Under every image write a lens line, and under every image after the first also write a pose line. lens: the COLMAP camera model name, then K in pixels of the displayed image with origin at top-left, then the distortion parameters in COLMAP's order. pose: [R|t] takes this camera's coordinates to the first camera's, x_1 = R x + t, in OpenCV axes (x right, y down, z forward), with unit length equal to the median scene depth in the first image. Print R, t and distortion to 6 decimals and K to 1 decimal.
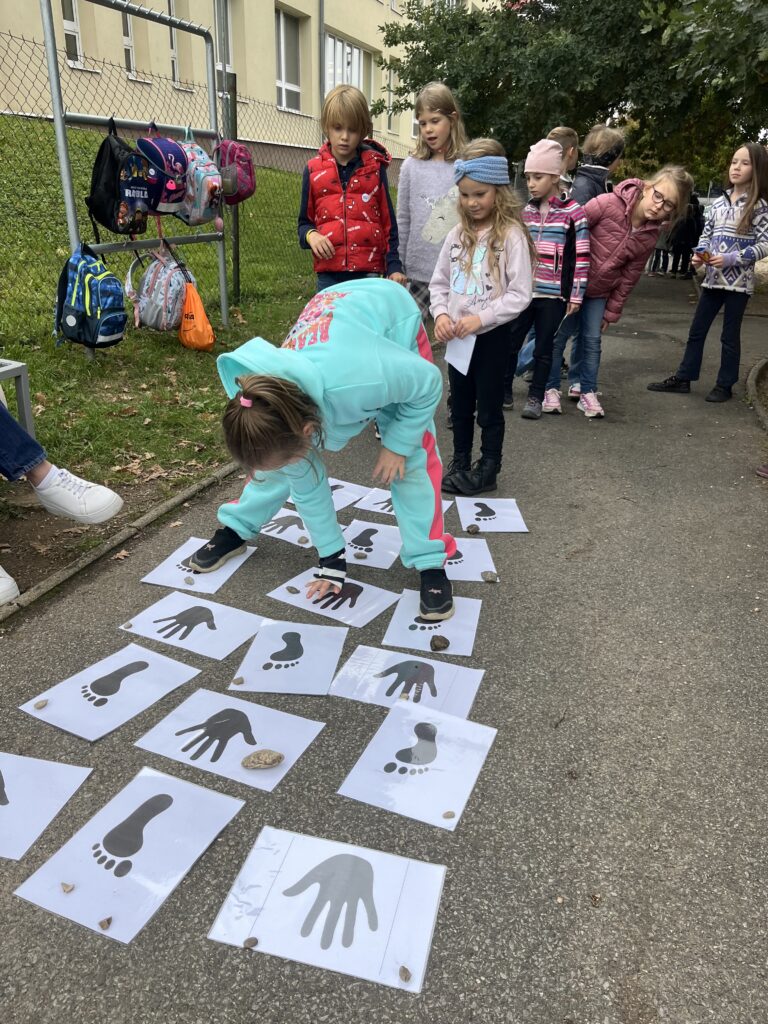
lens RADIAL K [[772.4, 0, 384.0], [0, 772.4, 512.0], [0, 0, 1]] dist [0.059005, -0.087879]
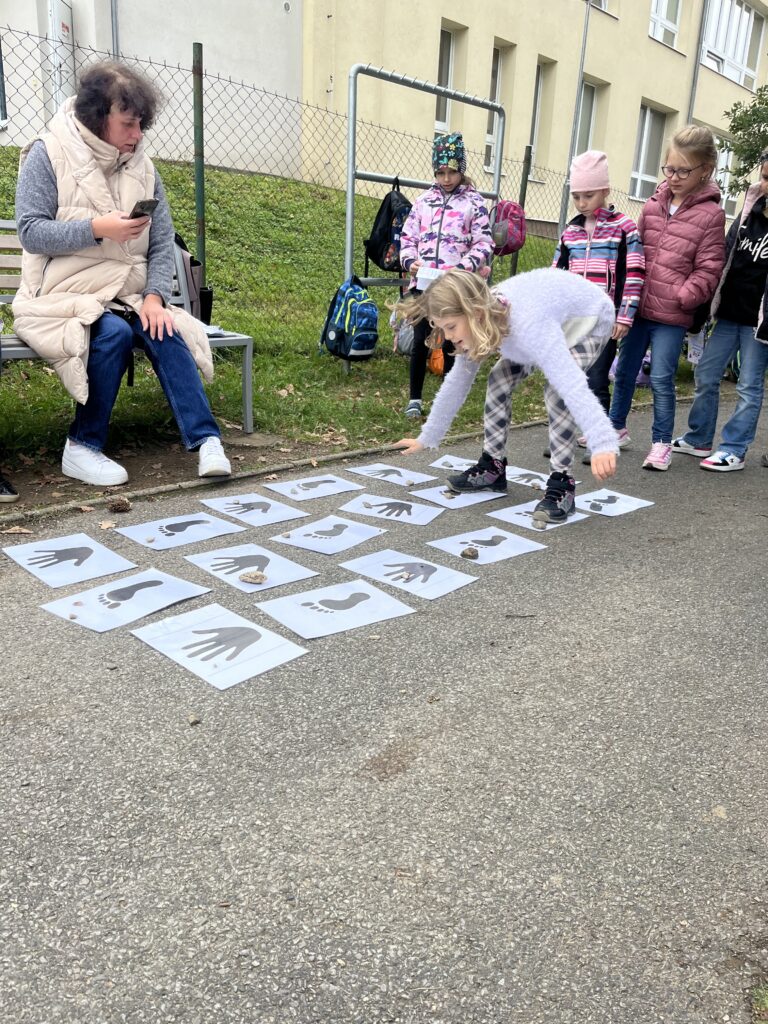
lens RADIAL K [[772.4, 0, 384.0], [0, 772.4, 512.0], [0, 0, 1]] dist [0.059005, -0.087879]
pose [[0.909865, 0.142296, -0.389739, 0.166845], [-0.181837, 0.981090, -0.066308, 0.082652], [0.372934, 0.131200, 0.918535, -0.040551]]
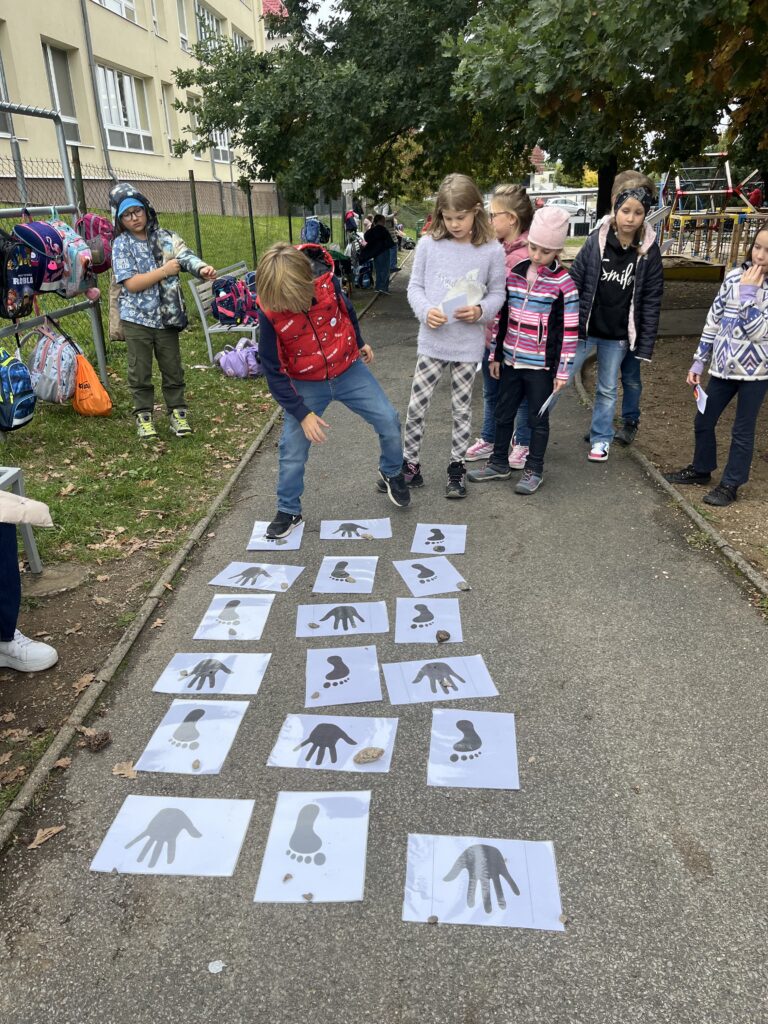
lens RADIAL K [[762.0, 0, 384.0], [0, 762.0, 512.0], [0, 0, 1]] dist [0.057213, -0.076613]
pose [[0.964861, -0.151708, 0.214540, -0.118618], [0.153619, 0.988099, 0.007839, -0.033323], [-0.213176, 0.025394, 0.976684, -0.099098]]
